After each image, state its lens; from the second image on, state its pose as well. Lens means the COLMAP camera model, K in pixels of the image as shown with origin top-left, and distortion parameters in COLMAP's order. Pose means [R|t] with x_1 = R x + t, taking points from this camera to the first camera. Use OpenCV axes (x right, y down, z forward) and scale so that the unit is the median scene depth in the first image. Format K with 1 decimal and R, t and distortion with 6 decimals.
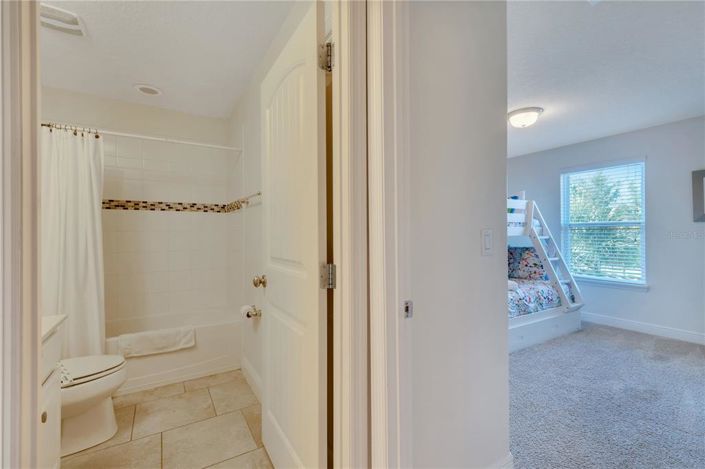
lens RADIAL K [[321.9, 0, 352.5], [0, 321.9, 234.5], [0, 0, 1]] dist [-0.000410, -0.000167]
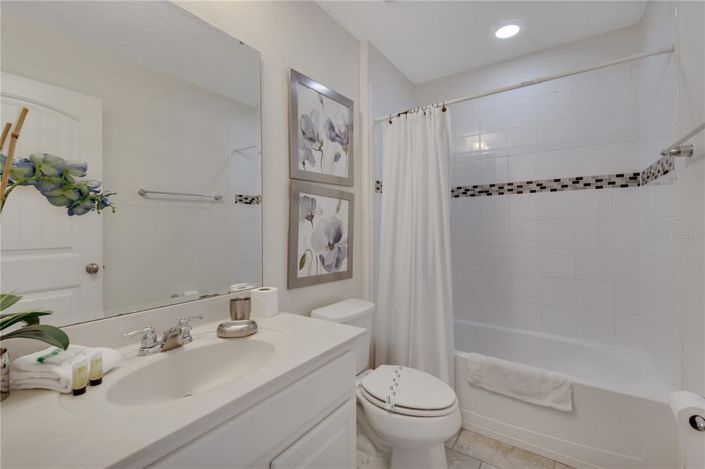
lens RADIAL K [[322.9, 0, 352.9], [0, 322.9, 223.9], [0, 0, 1]] dist [0.000233, -0.000336]
pose [[0.423161, -0.006276, -0.906033, -0.103341], [0.004467, 0.999978, -0.004841, -0.001846], [0.906043, -0.001999, 0.423180, 0.335061]]
